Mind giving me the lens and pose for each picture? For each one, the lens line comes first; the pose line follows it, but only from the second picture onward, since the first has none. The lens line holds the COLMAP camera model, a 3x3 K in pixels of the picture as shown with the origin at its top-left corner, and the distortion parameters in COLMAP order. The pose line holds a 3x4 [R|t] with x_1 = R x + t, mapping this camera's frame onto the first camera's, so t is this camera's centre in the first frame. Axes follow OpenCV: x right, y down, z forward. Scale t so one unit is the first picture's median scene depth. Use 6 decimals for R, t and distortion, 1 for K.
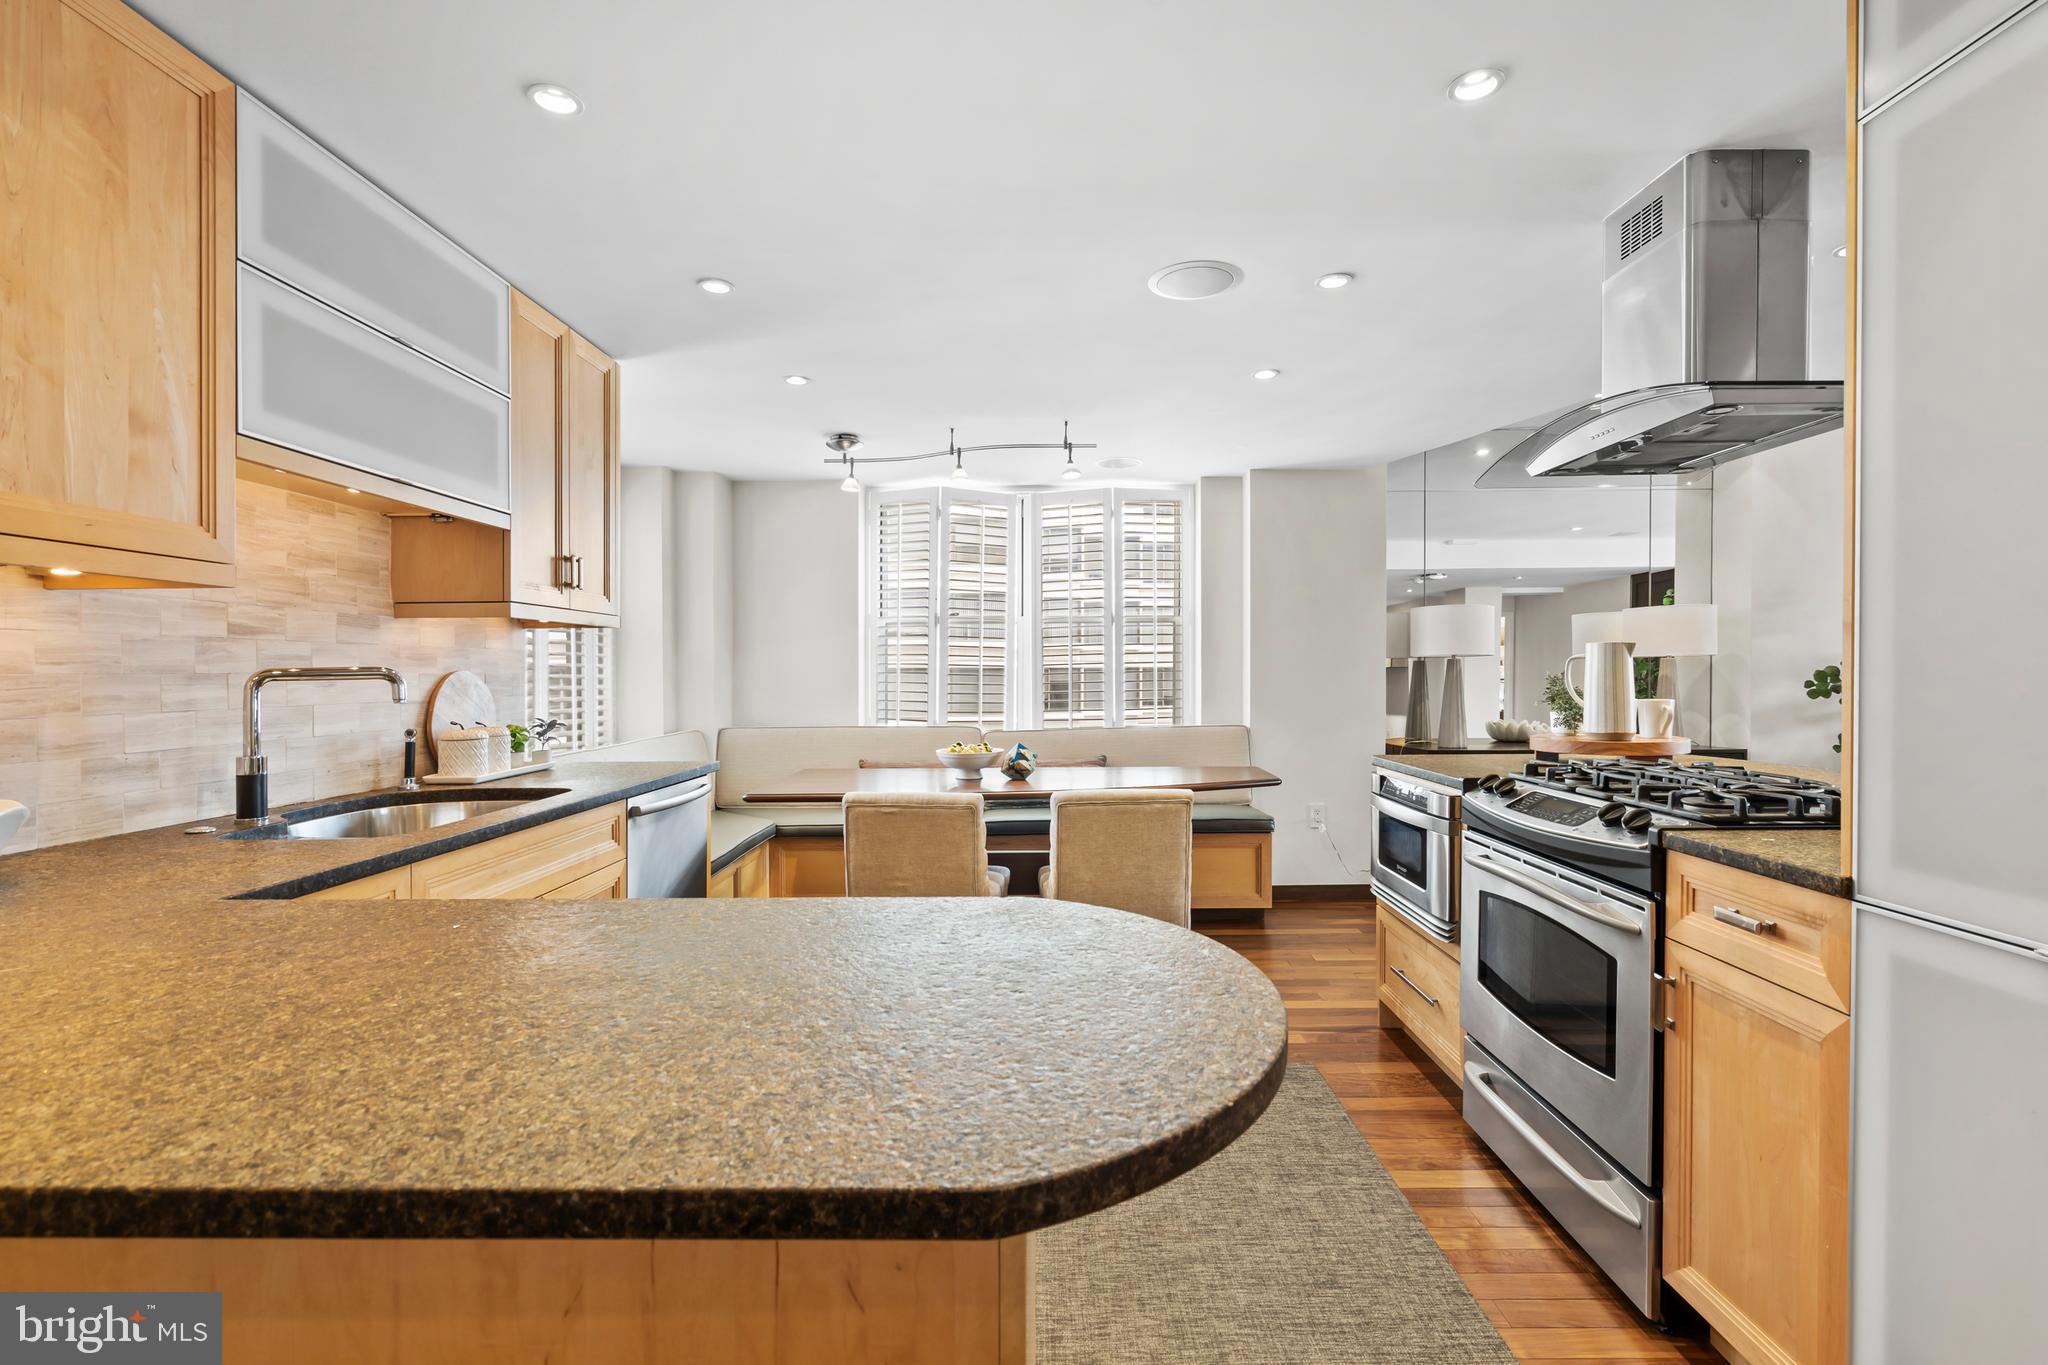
lens RADIAL K [[927.3, 0, 1021.9], [0, 927.3, 674.3], [0, 0, 1]] dist [-0.004275, 0.001122]
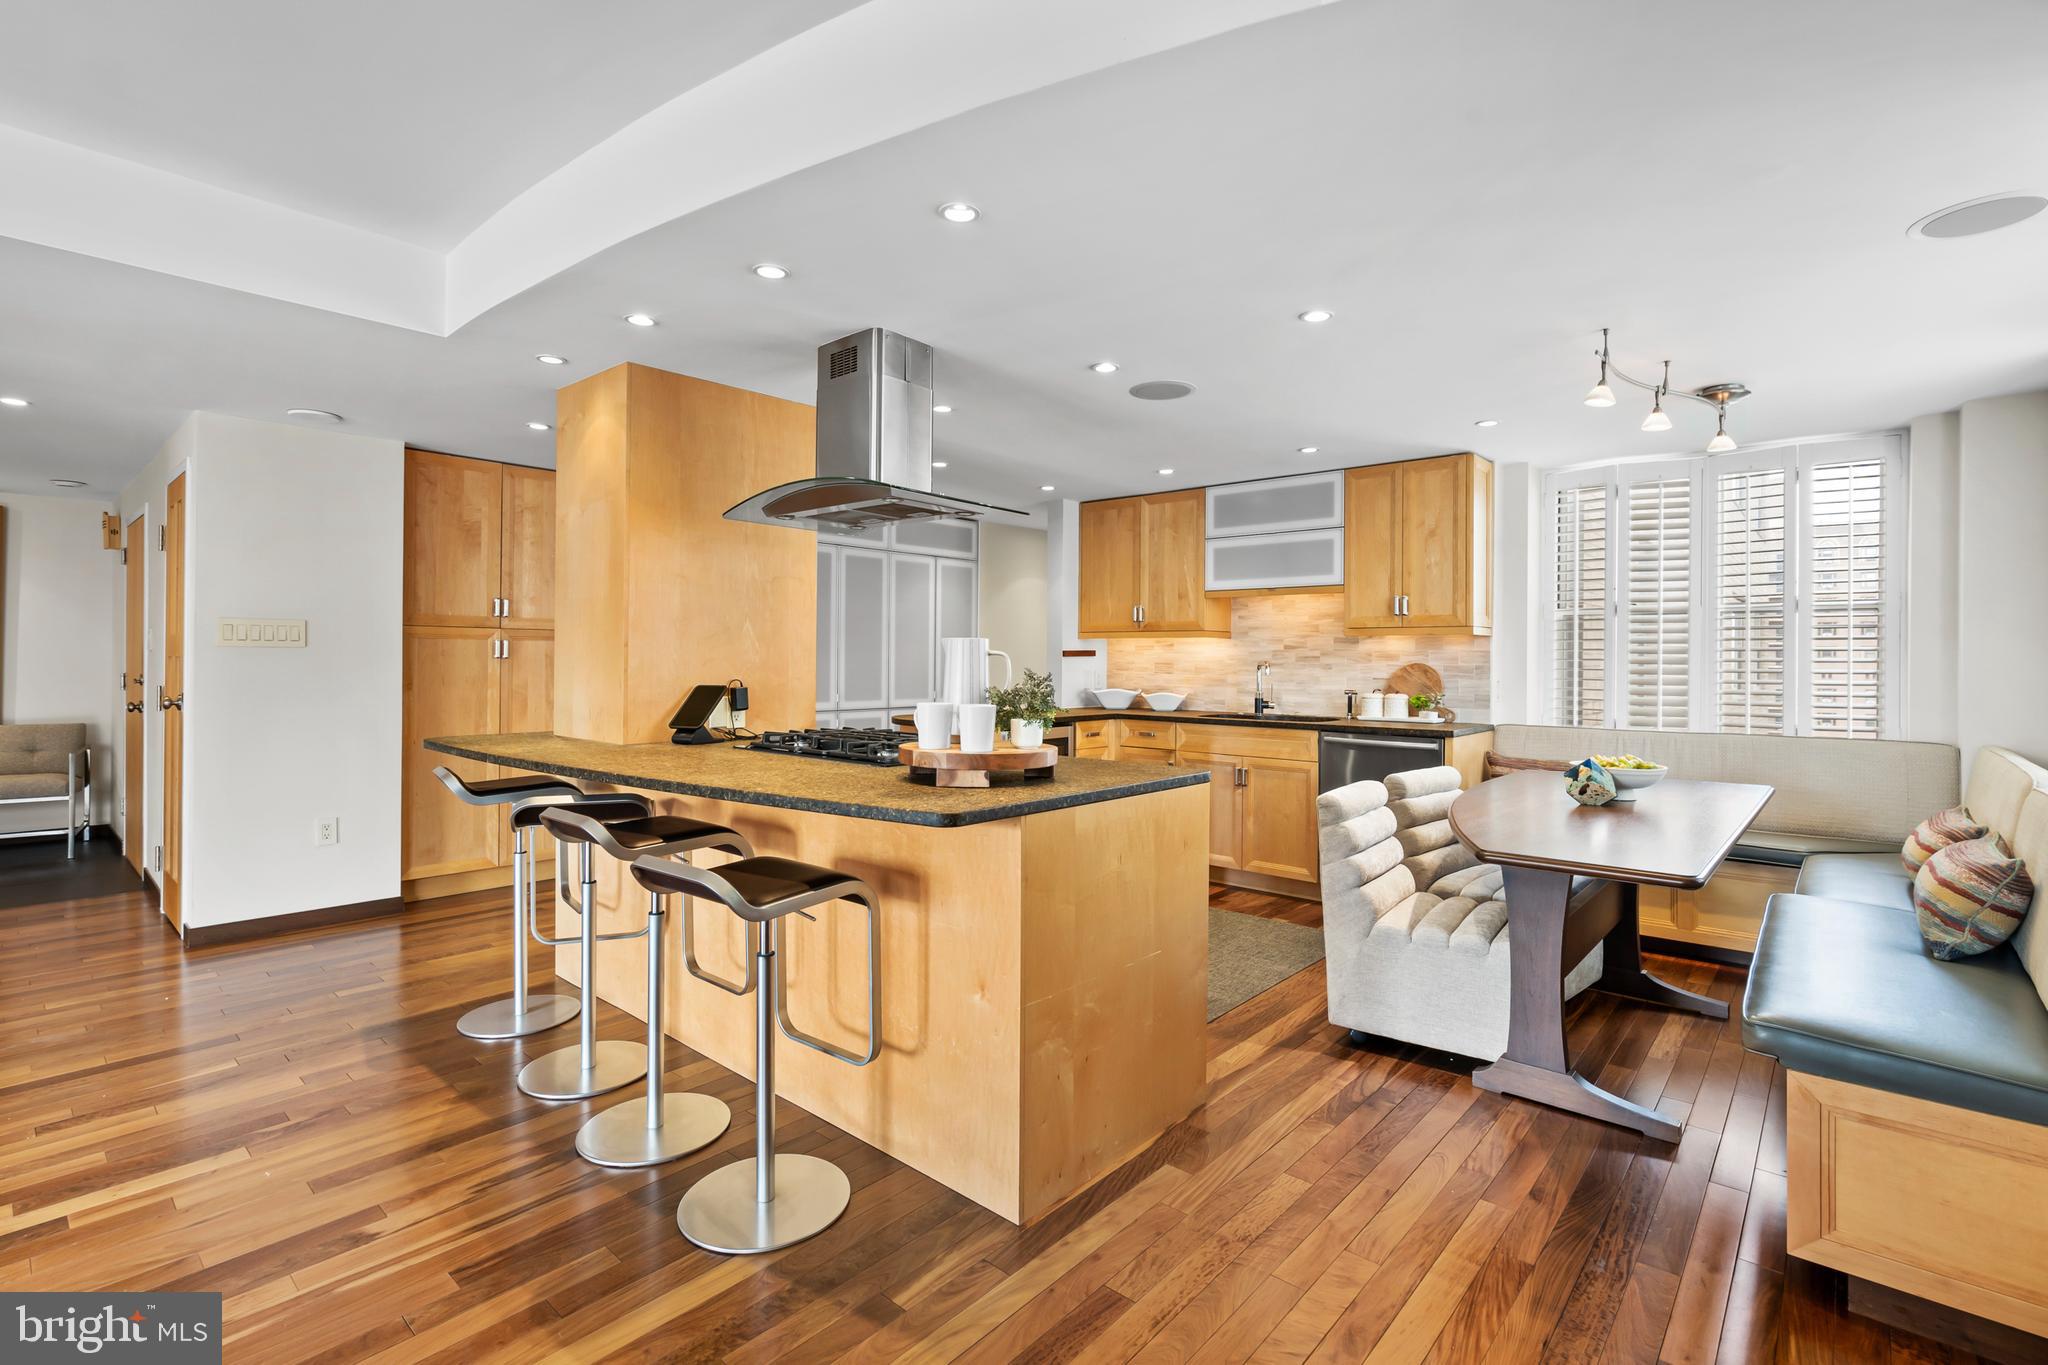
lens RADIAL K [[921.5, 0, 1023.0], [0, 921.5, 704.3], [0, 0, 1]] dist [0.000950, 0.000291]
pose [[-0.649176, 0.026269, -0.760184, 1.421533], [-0.012708, 0.998889, 0.045369, 0.005366], [0.760532, 0.039113, -0.648122, 1.781069]]
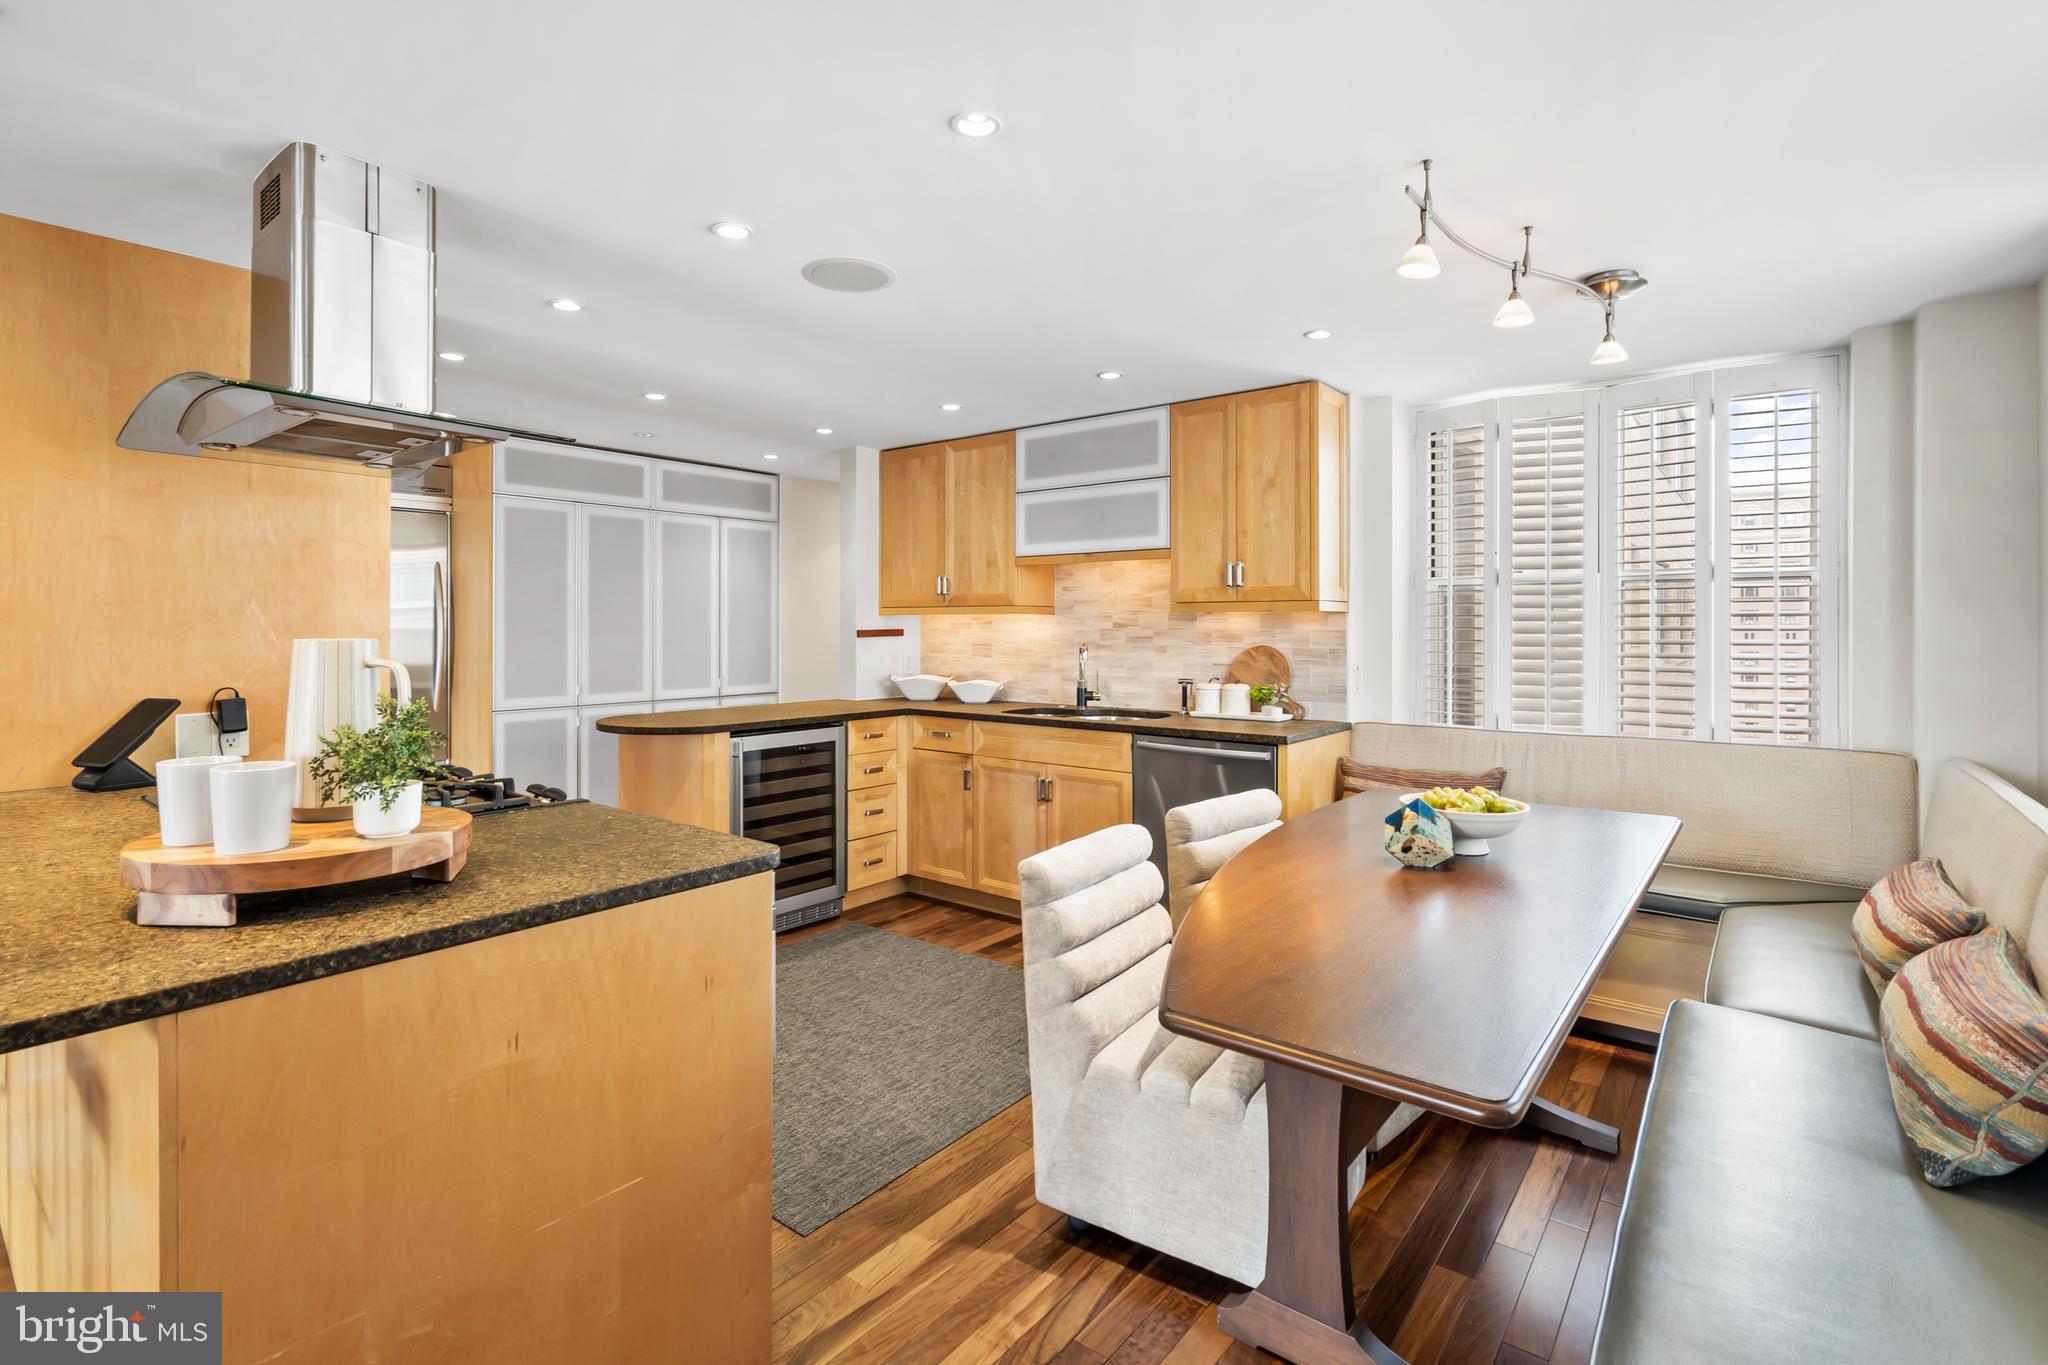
lens RADIAL K [[940.5, 0, 1000.6], [0, 940.5, 680.0], [0, 0, 1]] dist [-0.003486, 0.000638]
pose [[-0.615536, 0.037099, -0.787235, 0.921226], [-0.005867, 0.998648, 0.051650, -0.026410], [0.788087, 0.036411, -0.614486, 1.785536]]
